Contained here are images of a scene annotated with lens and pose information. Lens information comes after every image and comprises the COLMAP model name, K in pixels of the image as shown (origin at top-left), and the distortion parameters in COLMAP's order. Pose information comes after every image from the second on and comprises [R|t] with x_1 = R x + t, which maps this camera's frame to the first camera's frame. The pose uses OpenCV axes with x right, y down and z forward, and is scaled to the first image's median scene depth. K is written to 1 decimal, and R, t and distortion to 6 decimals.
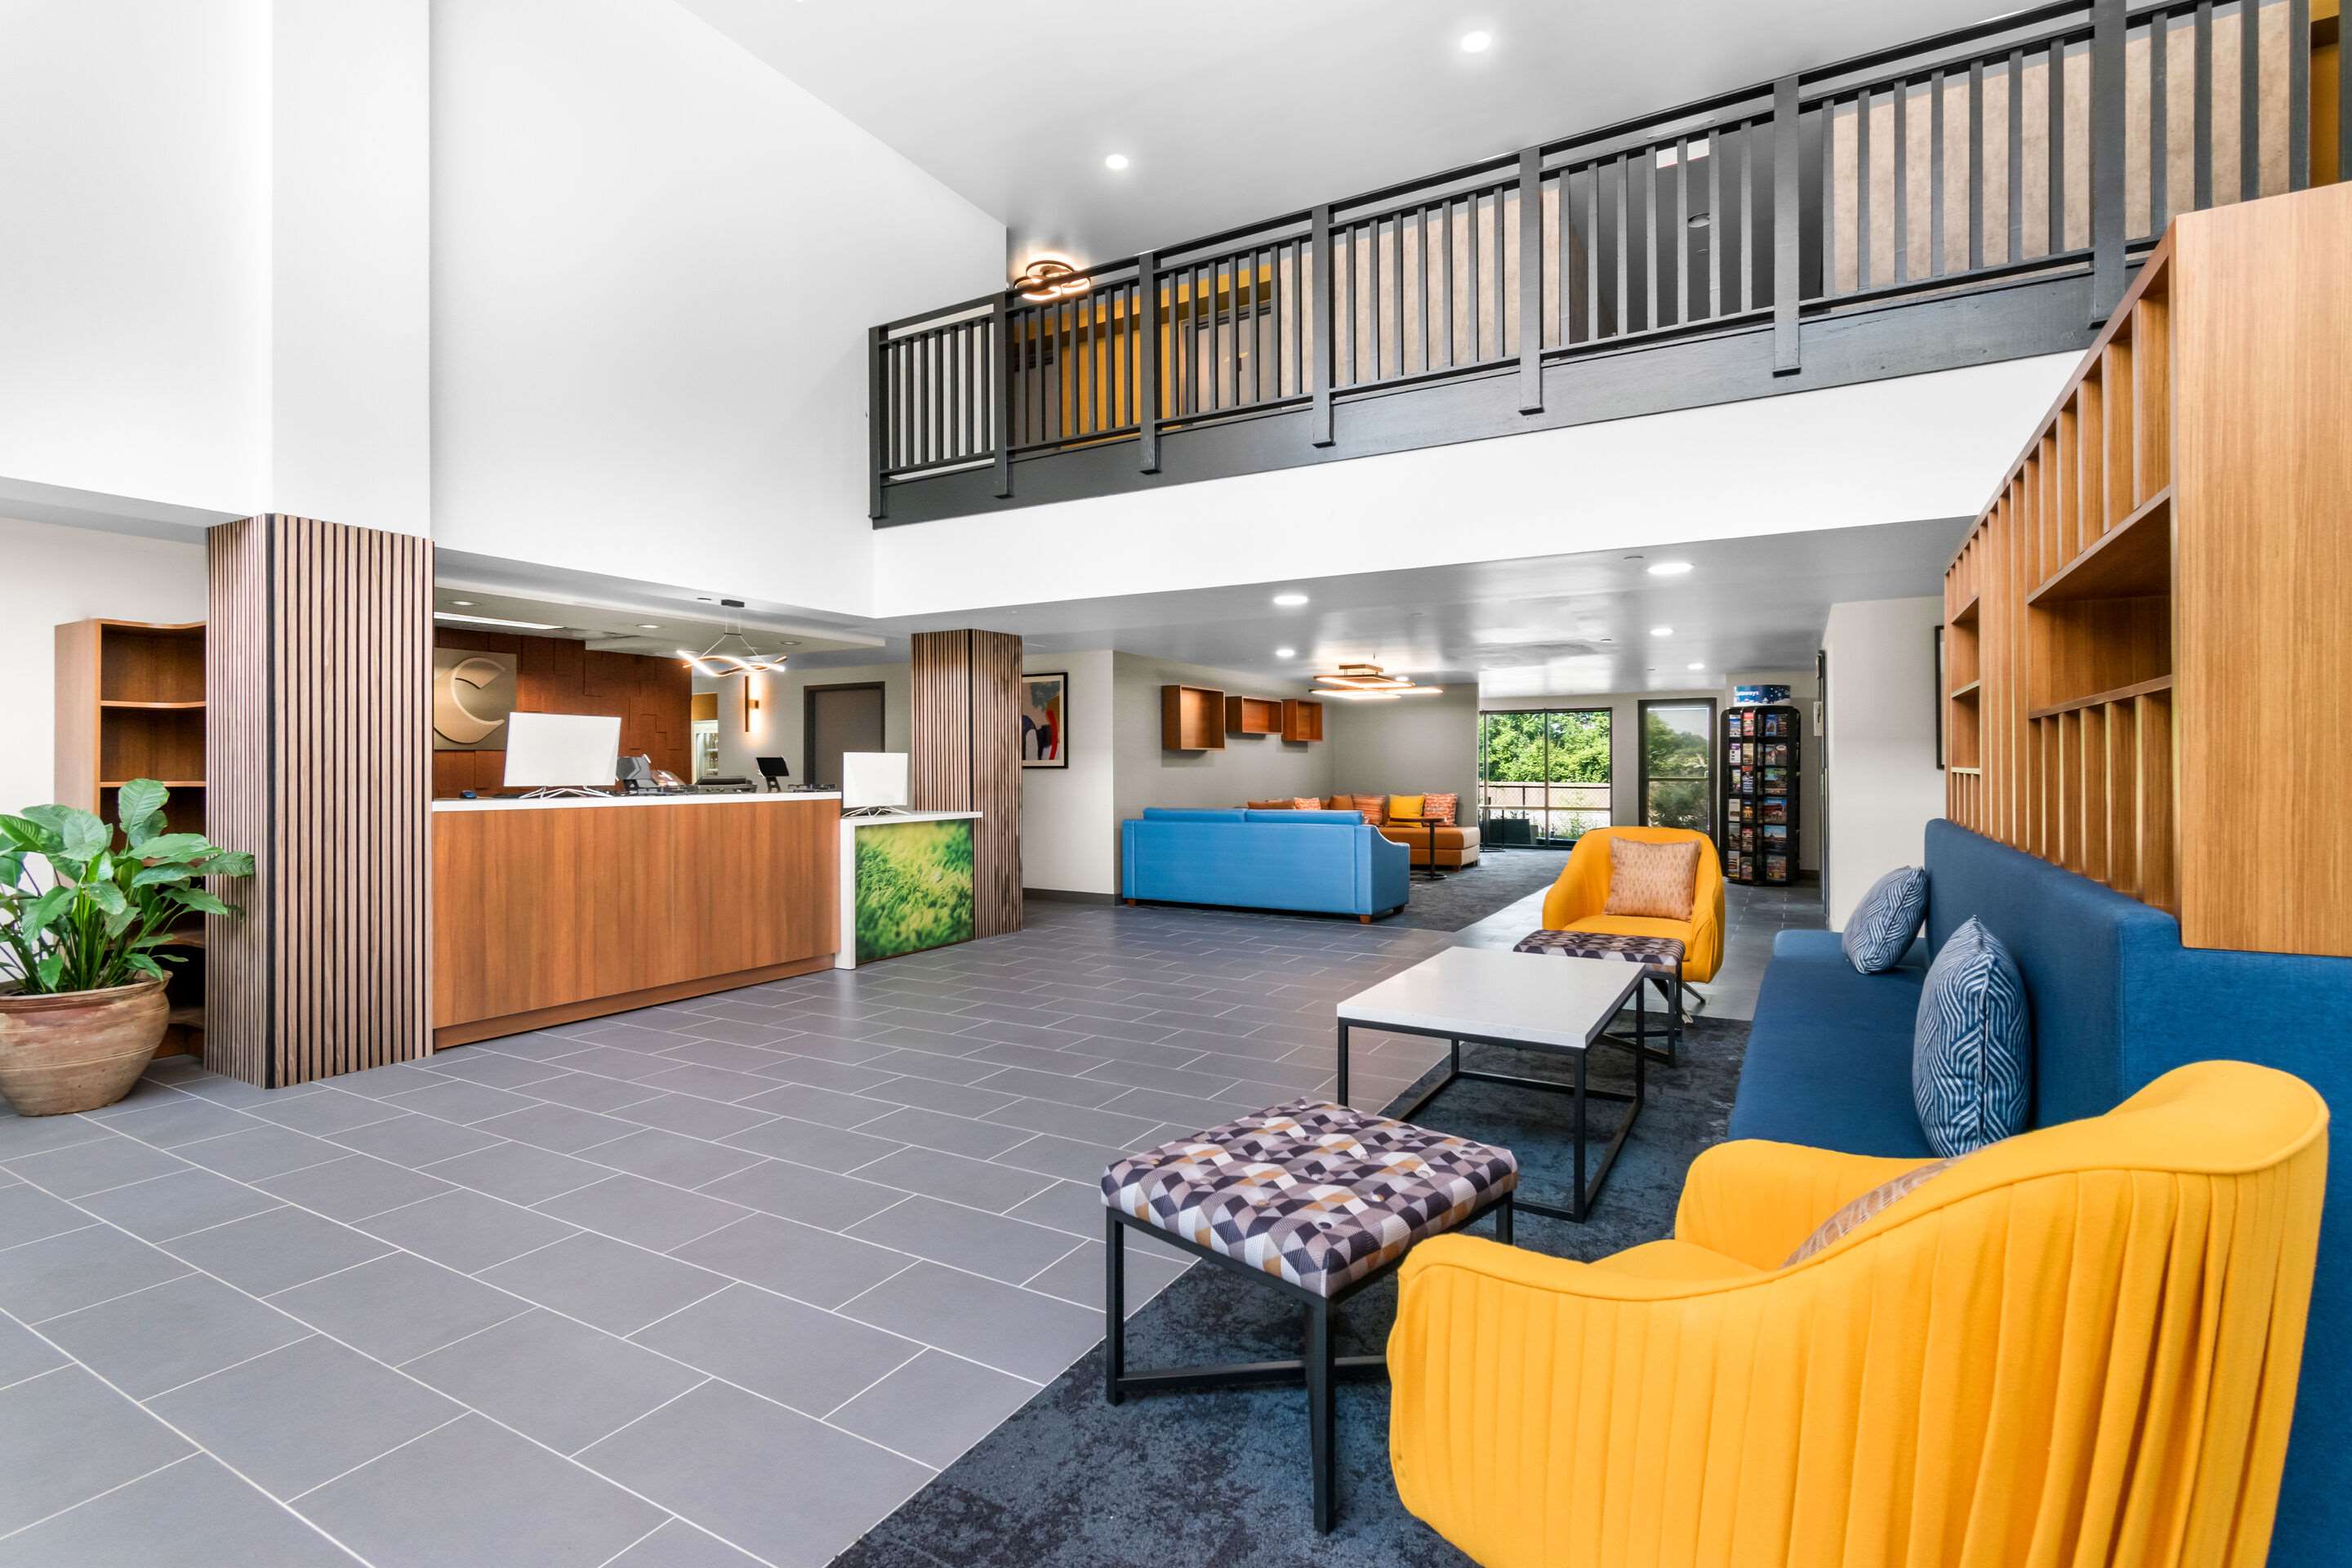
lens RADIAL K [[1099.7, 0, 1170.5], [0, 1099.7, 746.5], [0, 0, 1]] dist [0.000424, -0.000403]
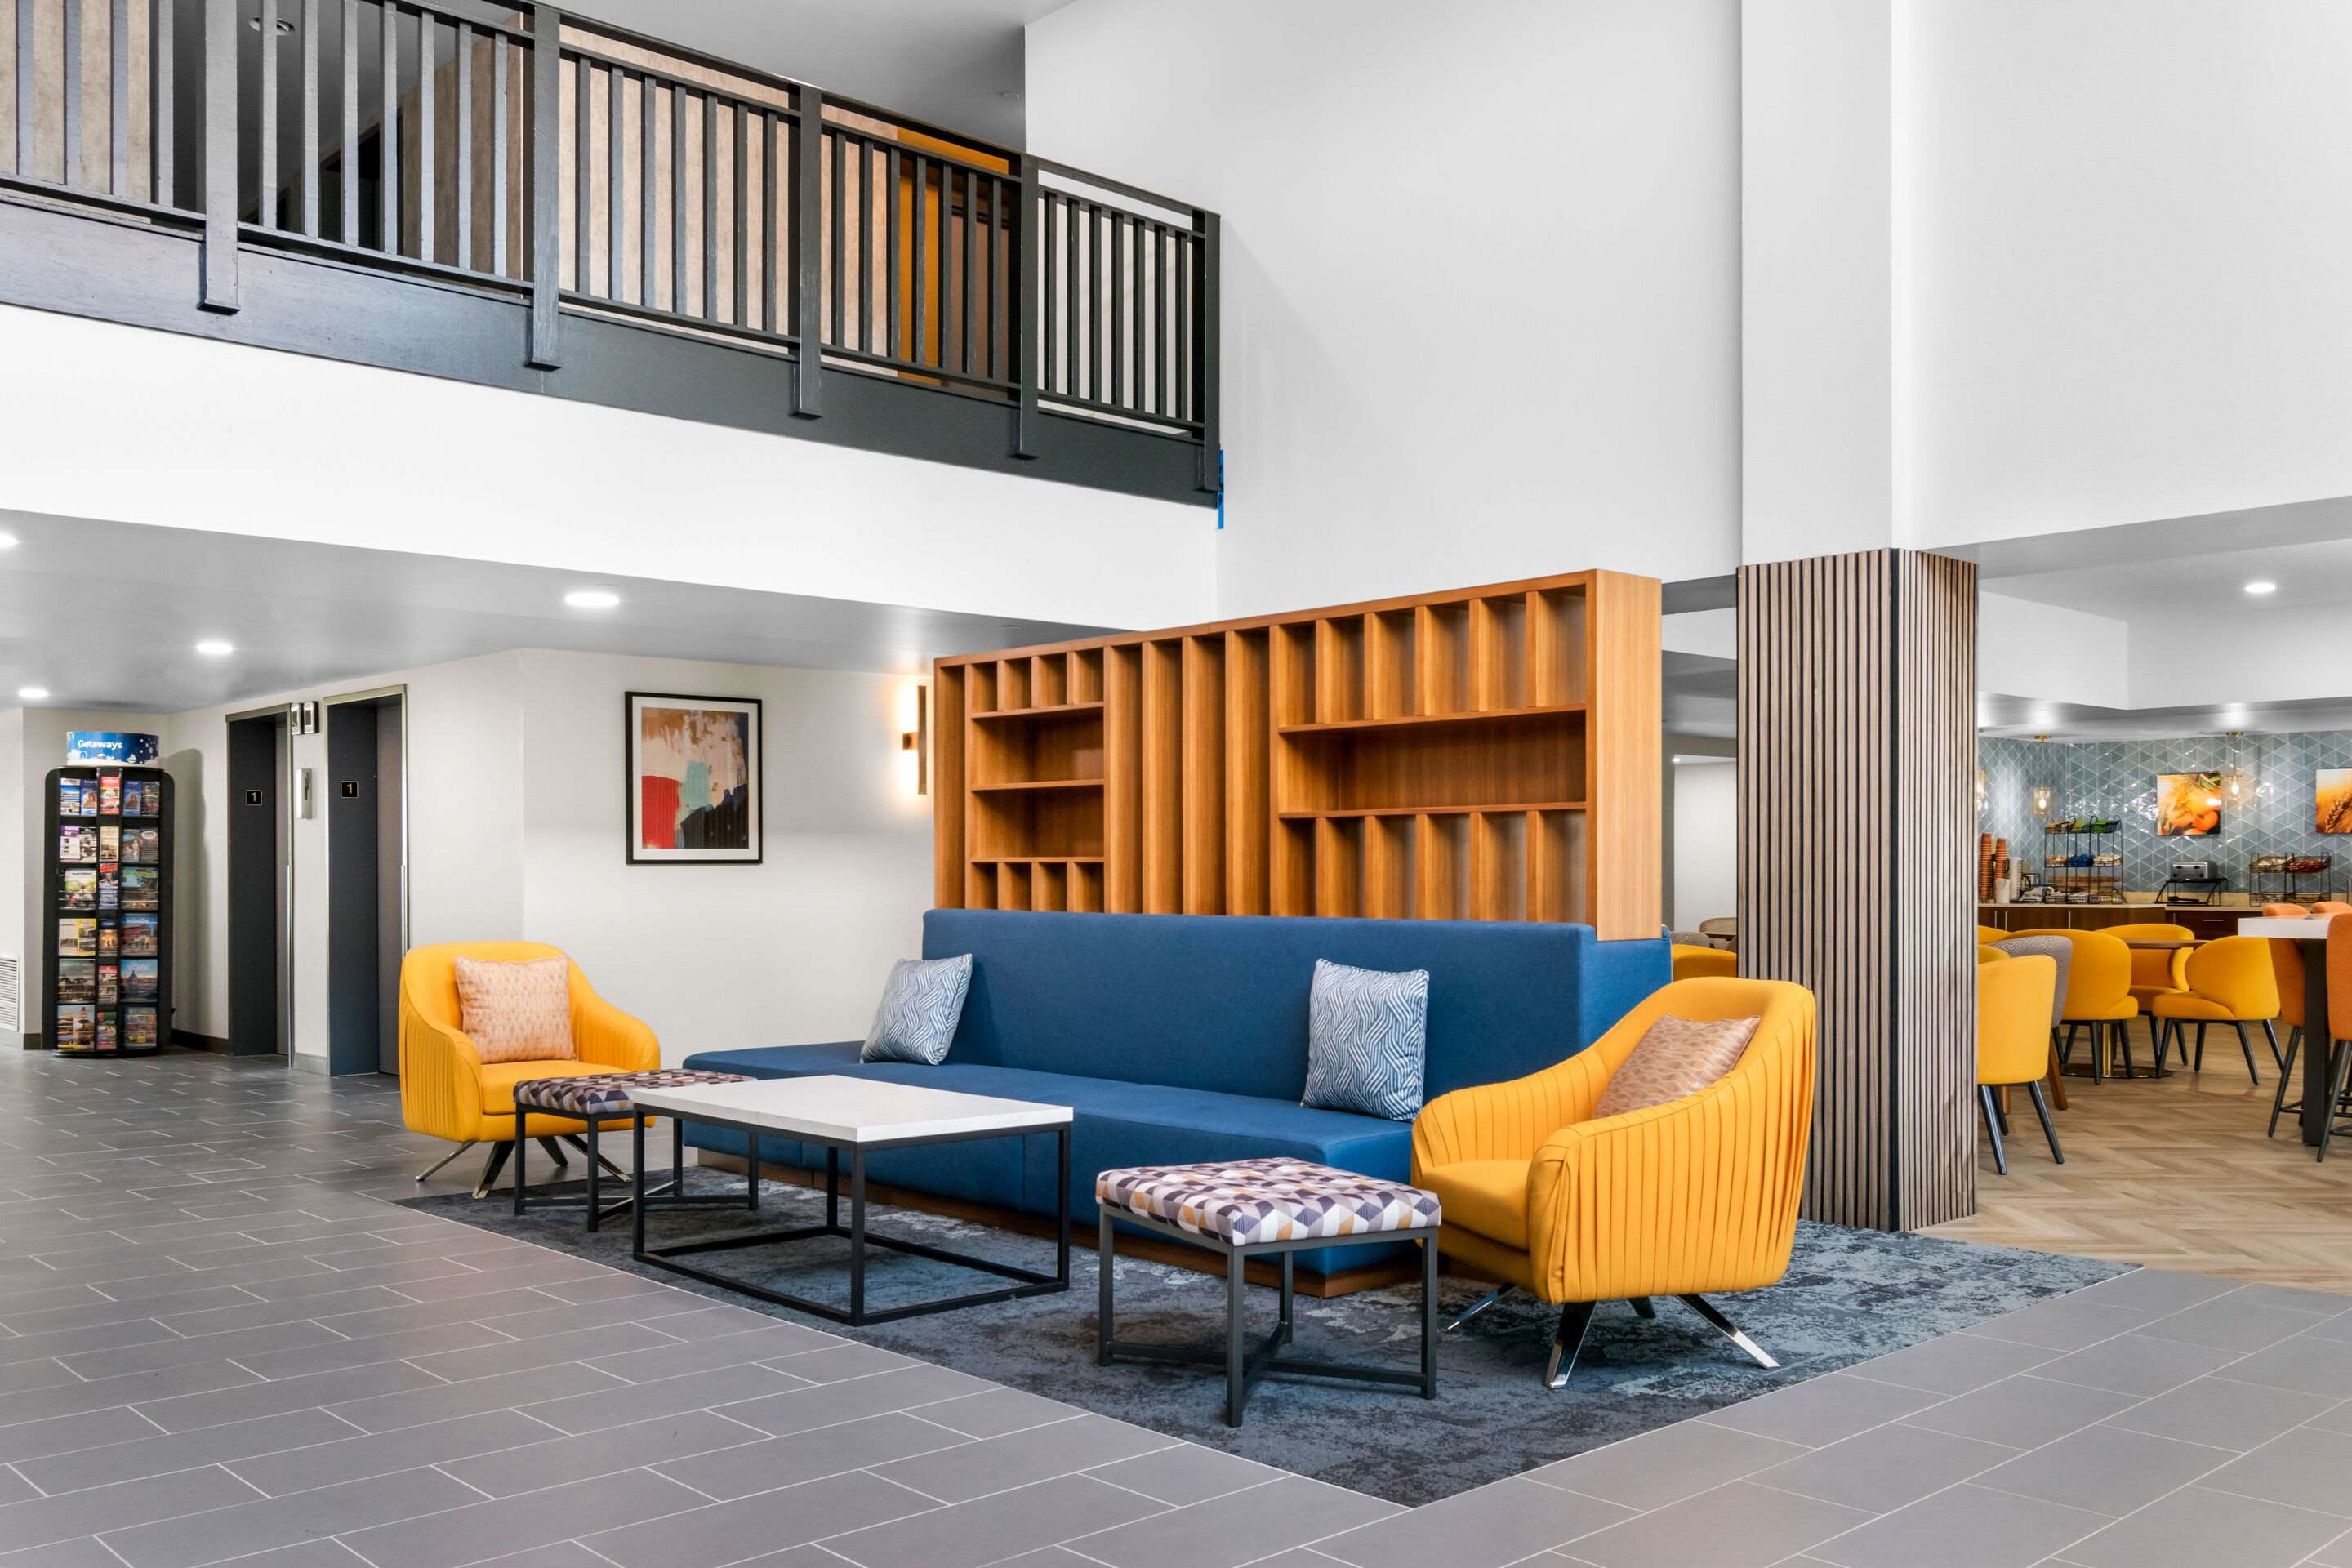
lens RADIAL K [[2108.5, 0, 1177.9], [0, 2108.5, 890.8], [0, 0, 1]] dist [0.005373, -0.000150]
pose [[0.277795, -0.005729, 0.960623, -0.586935], [-0.017521, 0.999786, 0.011029, 0.012435], [-0.960481, -0.019895, 0.277635, 0.137103]]
